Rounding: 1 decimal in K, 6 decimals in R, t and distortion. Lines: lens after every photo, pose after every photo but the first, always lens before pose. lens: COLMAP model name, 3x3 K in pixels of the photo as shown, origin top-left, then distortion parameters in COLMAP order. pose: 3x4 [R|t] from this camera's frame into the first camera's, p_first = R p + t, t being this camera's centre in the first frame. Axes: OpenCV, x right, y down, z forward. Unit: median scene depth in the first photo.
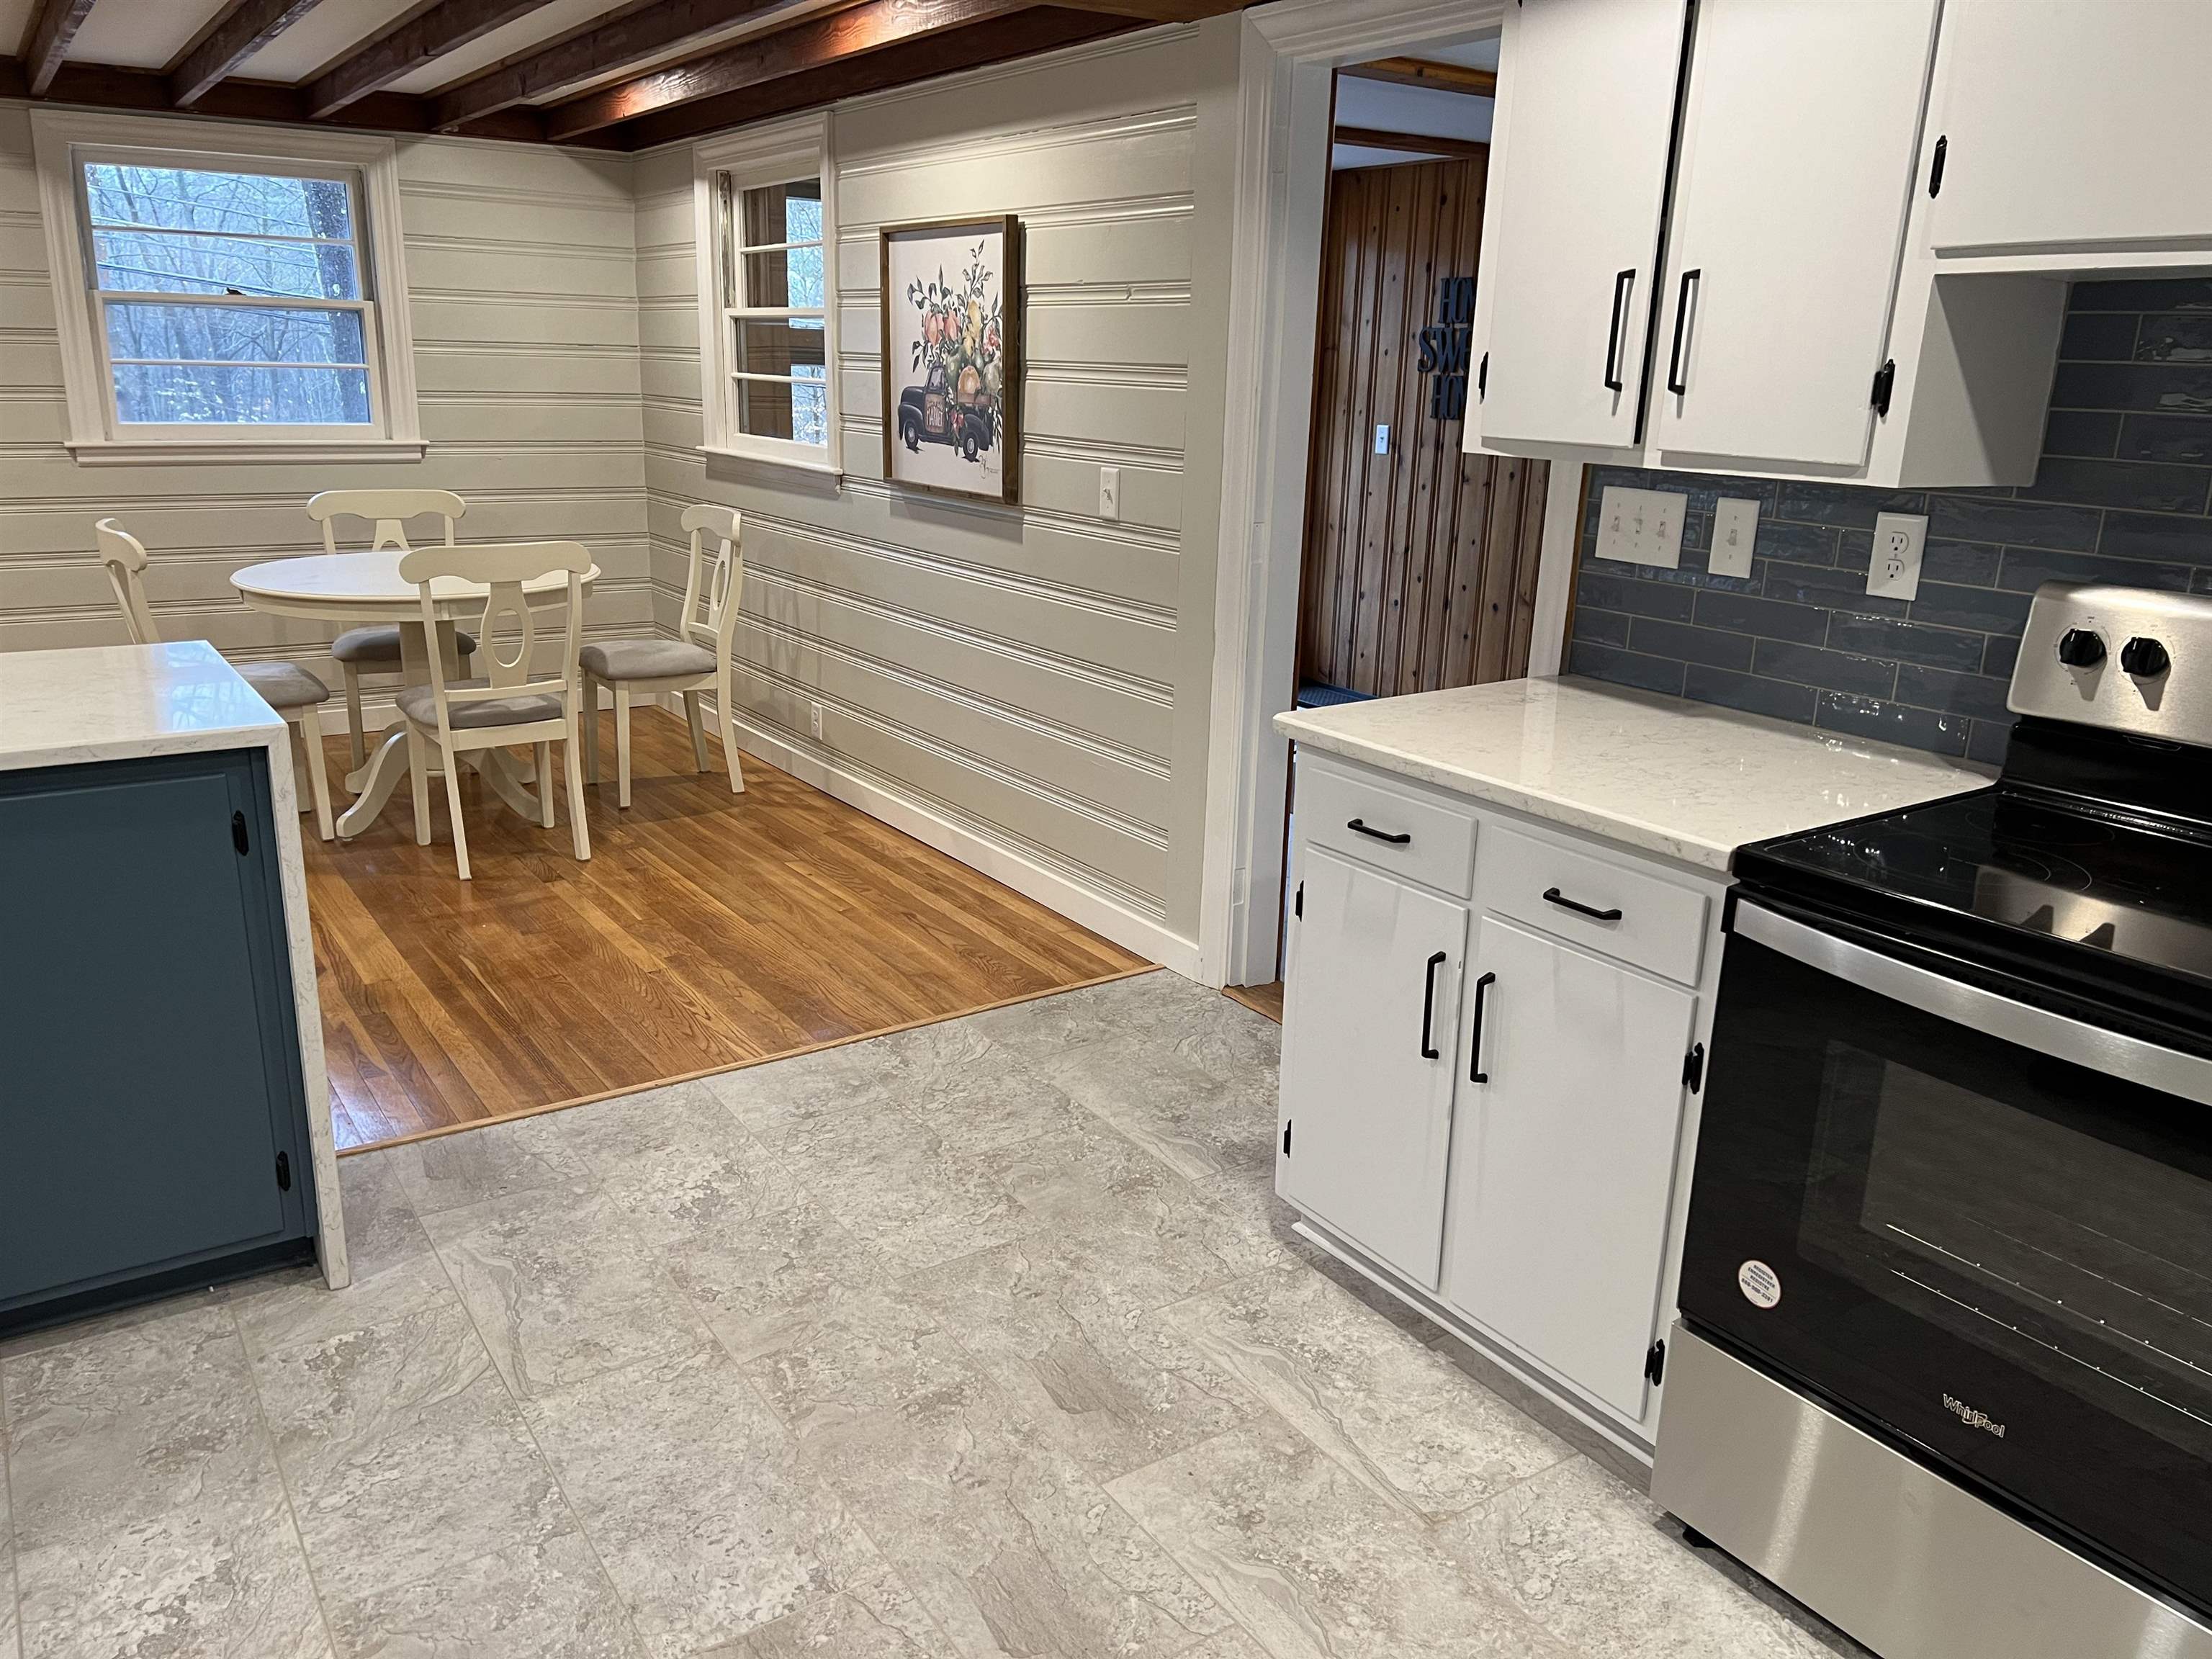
lens RADIAL K [[1666.1, 0, 1109.9], [0, 1666.1, 861.3], [0, 0, 1]] dist [0.031941, -0.039587]
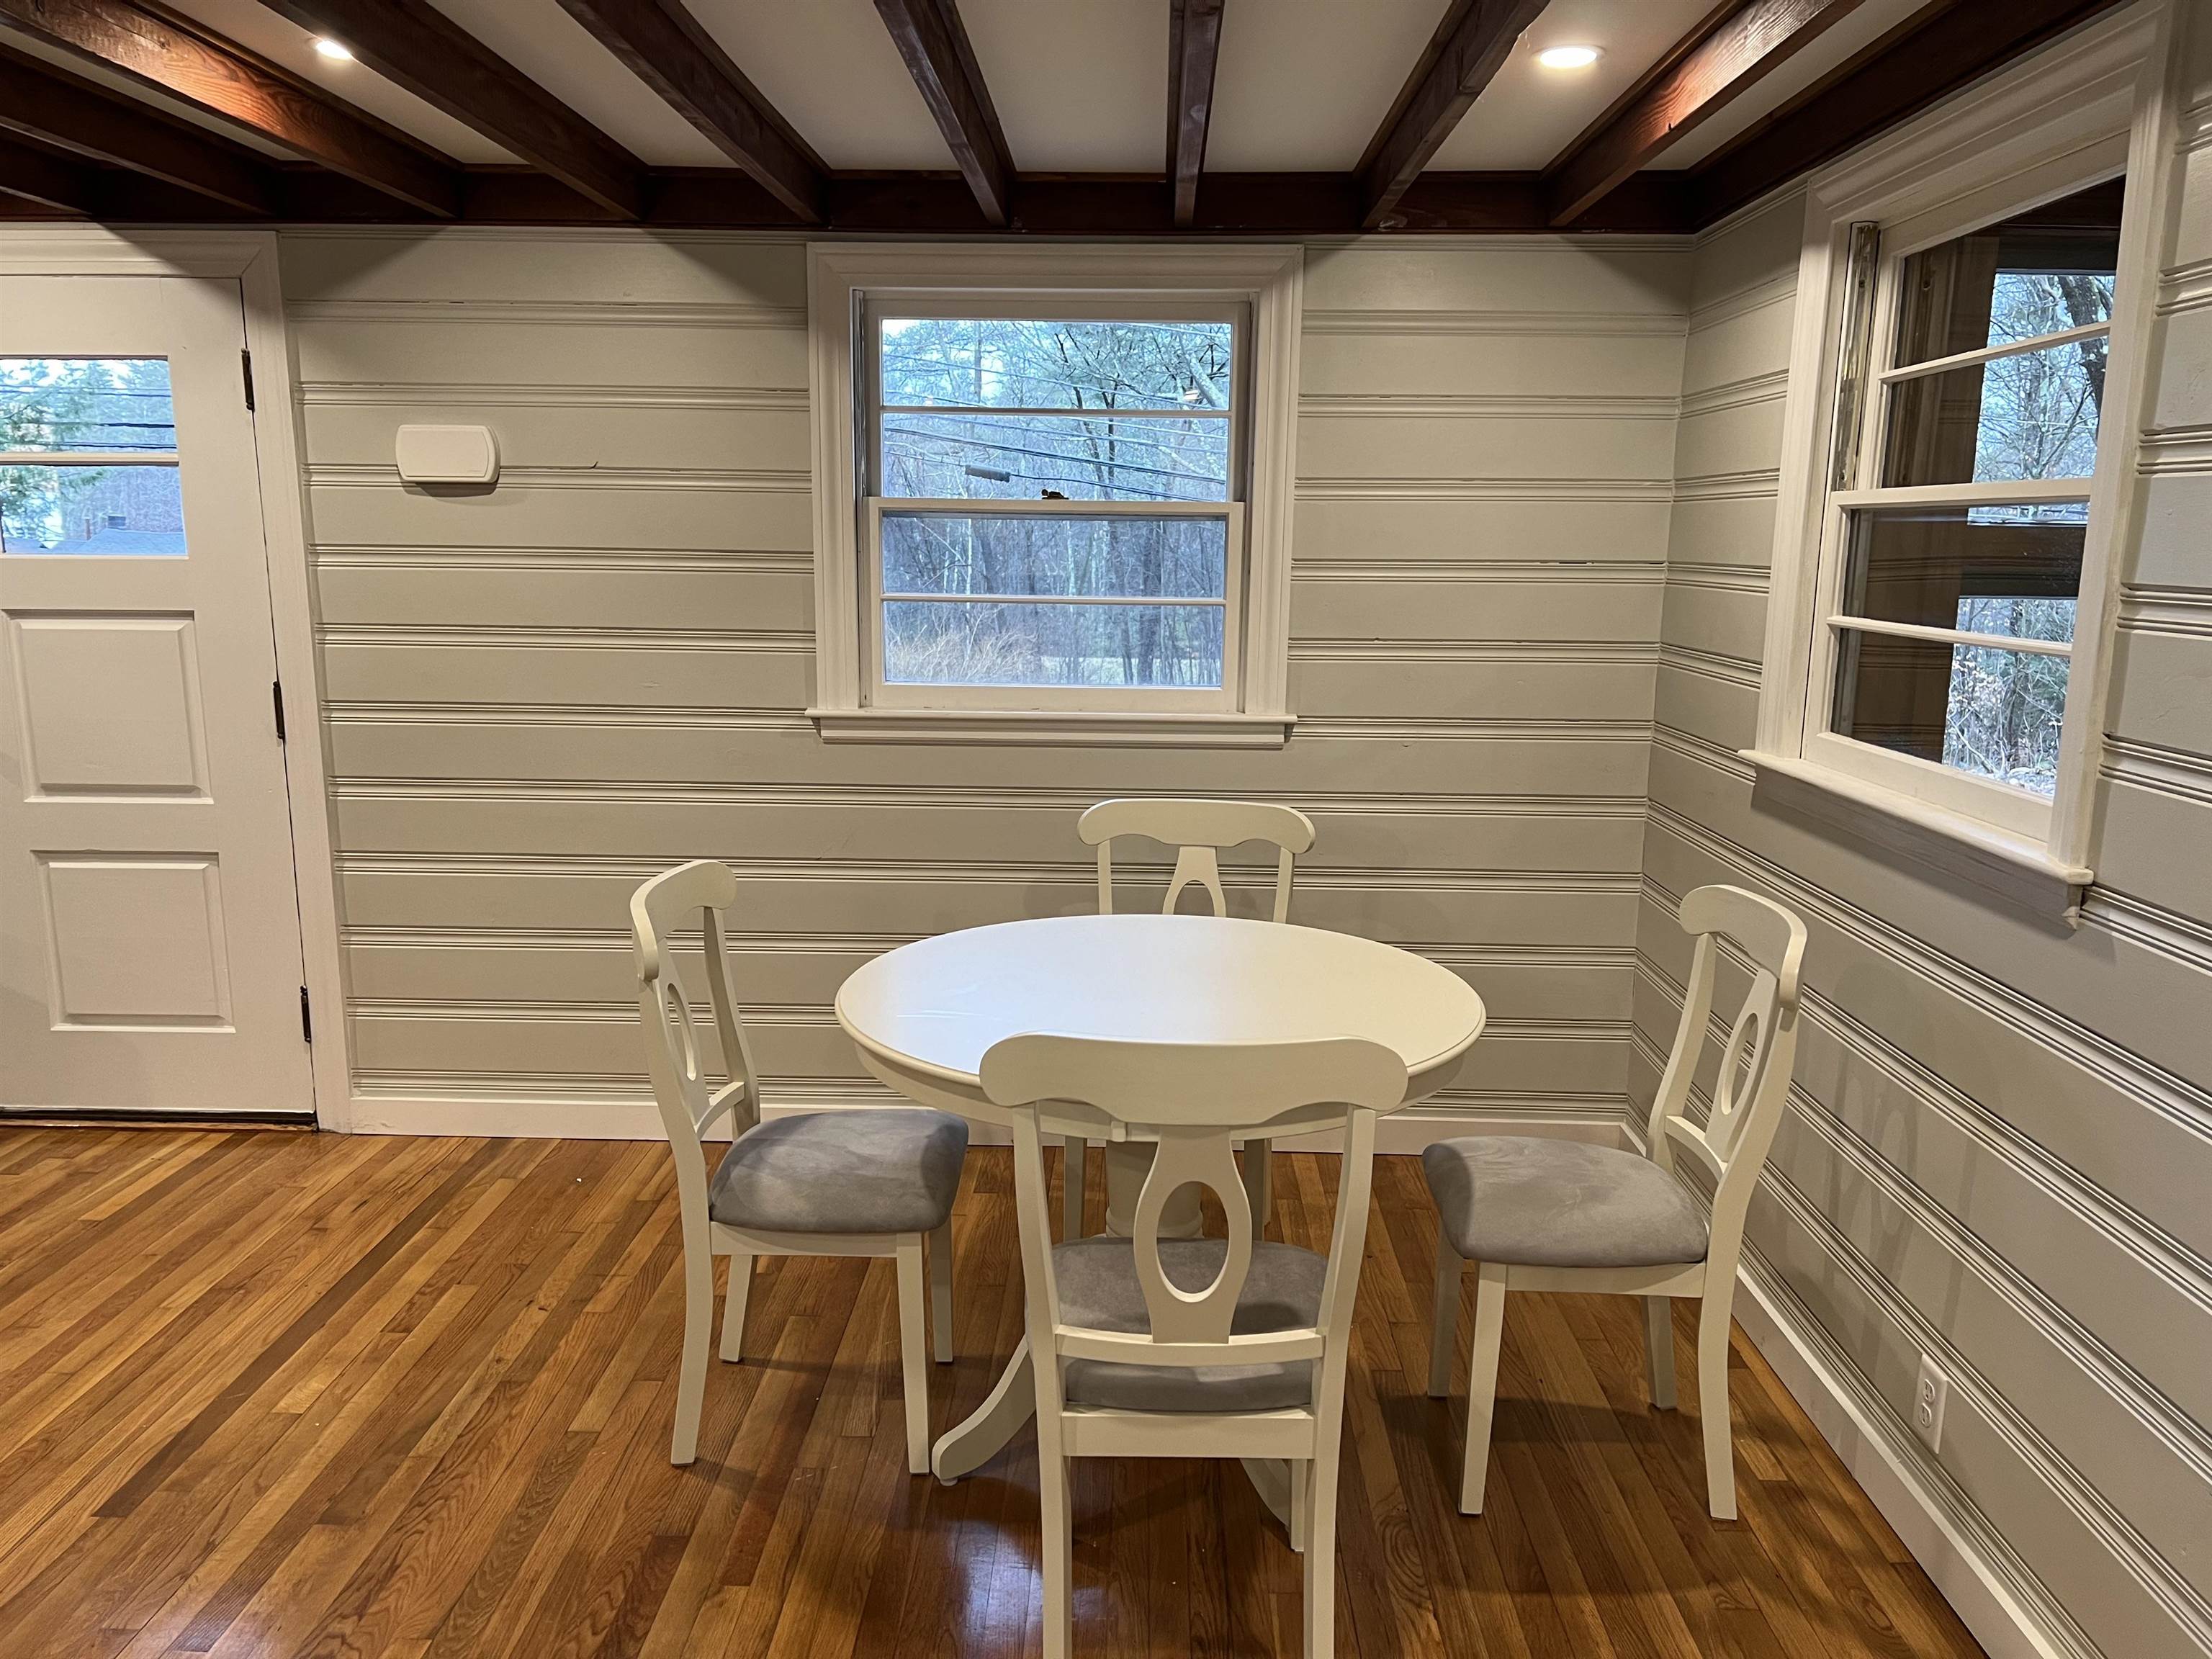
lens RADIAL K [[1666.1, 0, 1109.9], [0, 1666.1, 861.3], [0, 0, 1]] dist [0.031941, -0.039587]
pose [[0.814680, 0.093850, -0.572266, -0.110389], [-0.156722, 0.985729, -0.061454, -0.158607], [0.558332, 0.139752, 0.817762, 0.491319]]
